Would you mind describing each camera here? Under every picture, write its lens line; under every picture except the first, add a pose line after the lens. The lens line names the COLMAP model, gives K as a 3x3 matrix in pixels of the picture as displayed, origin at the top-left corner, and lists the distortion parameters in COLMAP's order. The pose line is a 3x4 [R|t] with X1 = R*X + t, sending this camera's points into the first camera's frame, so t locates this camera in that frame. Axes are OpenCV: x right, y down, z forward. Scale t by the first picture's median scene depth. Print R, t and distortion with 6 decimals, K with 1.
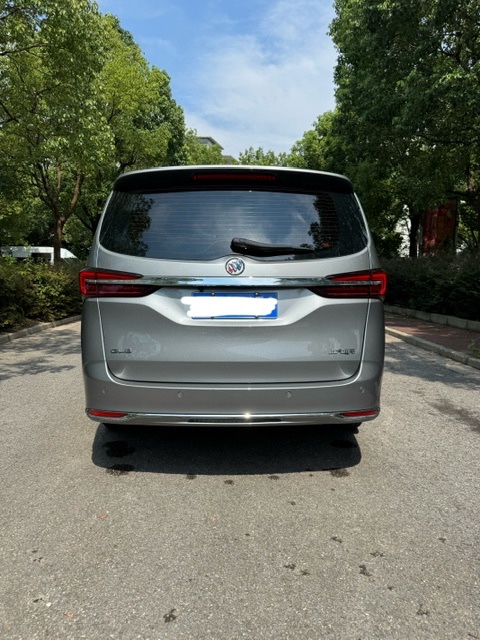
lens RADIAL K [[448.0, 0, 240.0], [0, 448.0, 320.0], [0, 0, 1]] dist [-0.004995, -0.001195]
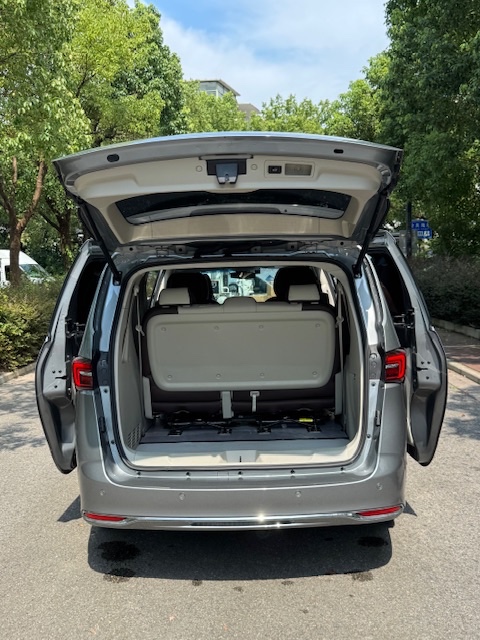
lens RADIAL K [[663.8, 0, 240.0], [0, 663.8, 320.0], [0, 0, 1]] dist [0.001256, -0.022474]
pose [[0.998311, -0.031126, -0.049049, 0.018167], [0.029904, 0.999229, -0.025441, -0.043785], [0.049803, 0.023931, 0.998472, -0.105844]]
